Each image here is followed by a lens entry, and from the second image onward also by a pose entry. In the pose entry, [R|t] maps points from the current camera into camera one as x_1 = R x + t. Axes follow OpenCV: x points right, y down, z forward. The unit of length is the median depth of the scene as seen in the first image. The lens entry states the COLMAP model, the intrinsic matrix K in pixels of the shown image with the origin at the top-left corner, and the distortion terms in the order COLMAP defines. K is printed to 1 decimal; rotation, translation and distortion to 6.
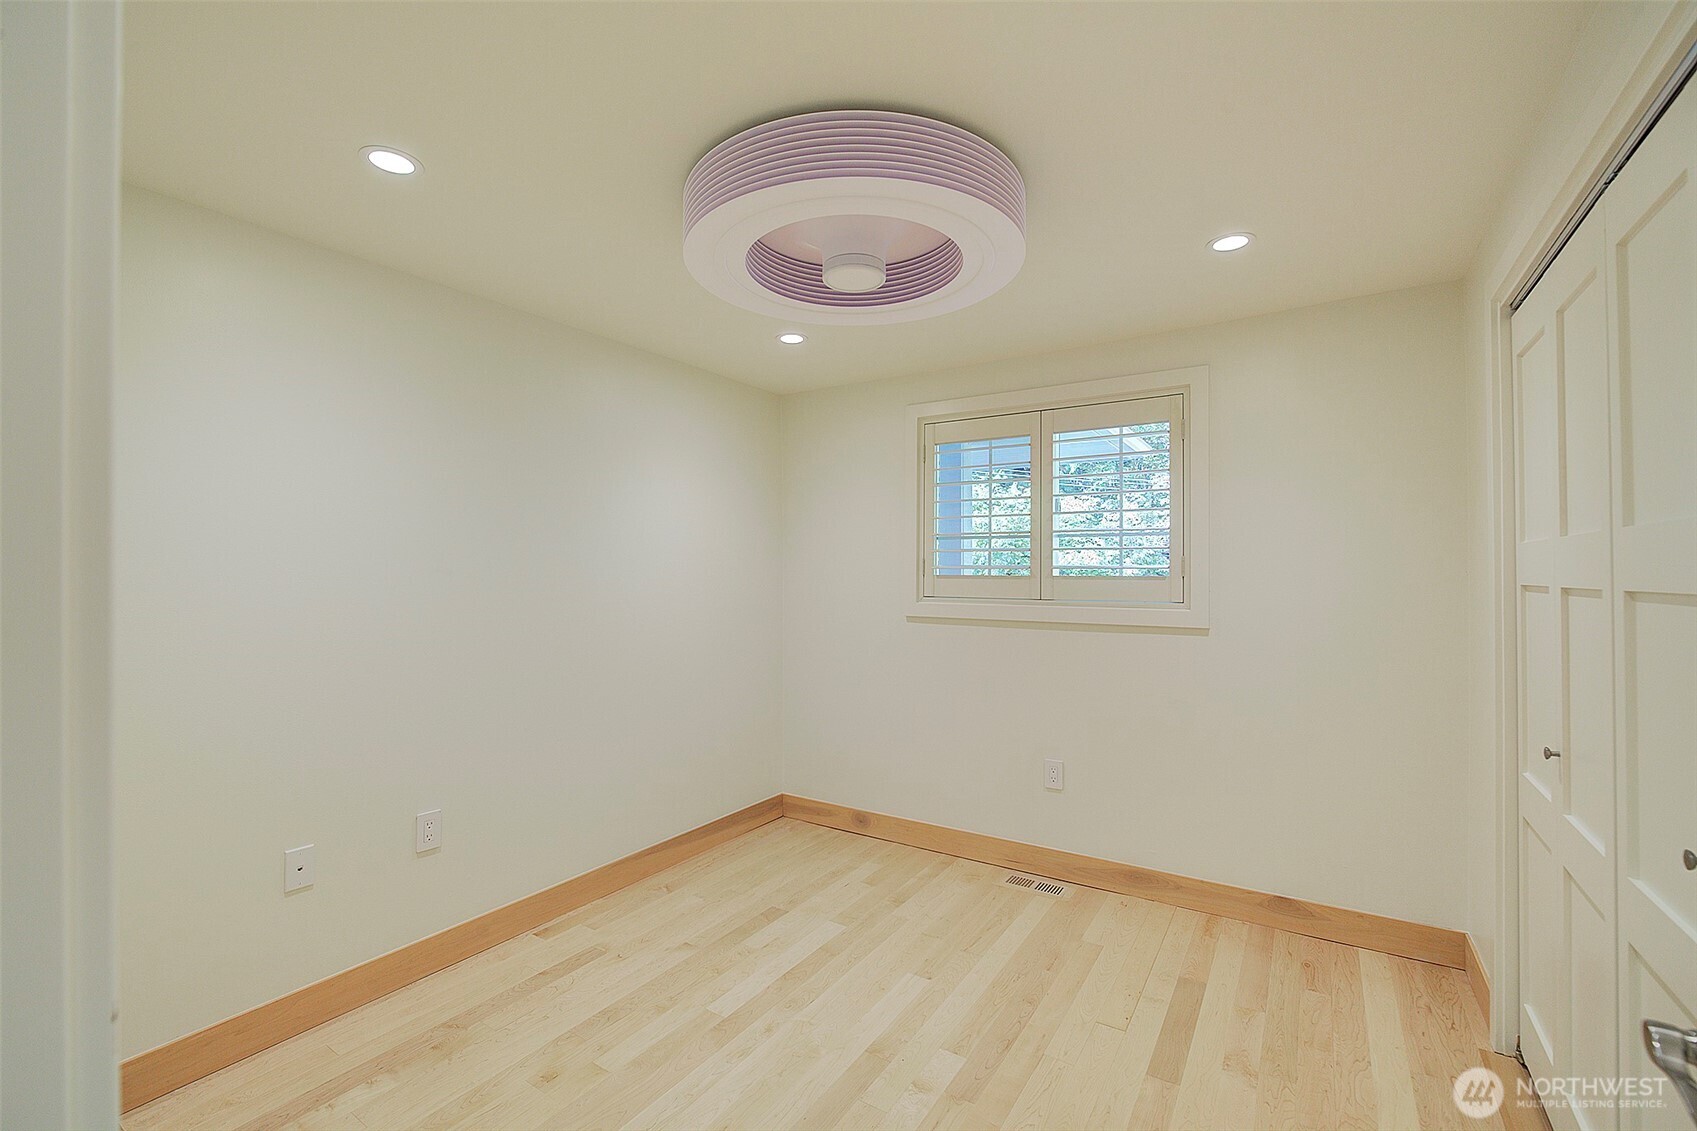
lens RADIAL K [[734.4, 0, 864.2], [0, 734.4, 571.4], [0, 0, 1]] dist [-0.004359, -0.000159]
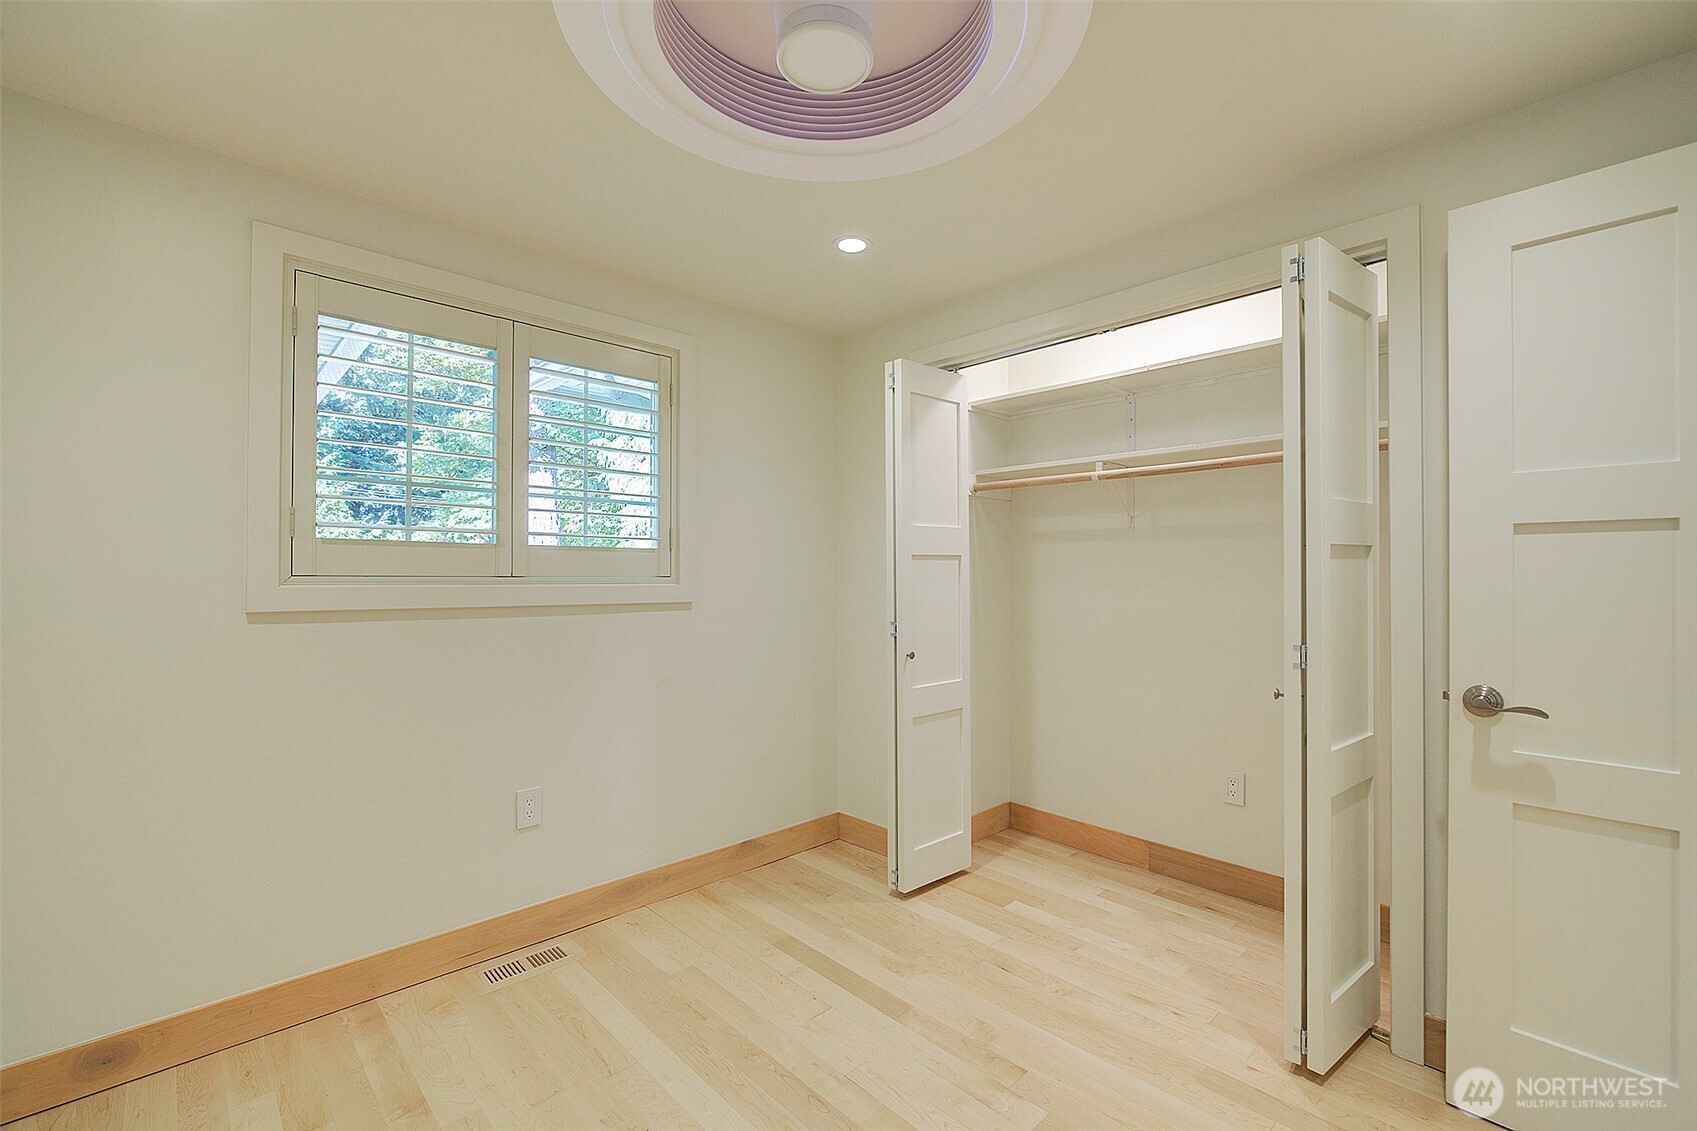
lens RADIAL K [[734.4, 0, 857.5], [0, 734.4, 558.8], [0, 0, 1]] dist [-0.004359, -0.000159]
pose [[0.227635, 0.011096, 0.973683, -0.448335], [-0.014540, 0.999862, -0.007995, 0.024126], [-0.973638, -0.012337, 0.227765, 0.559065]]
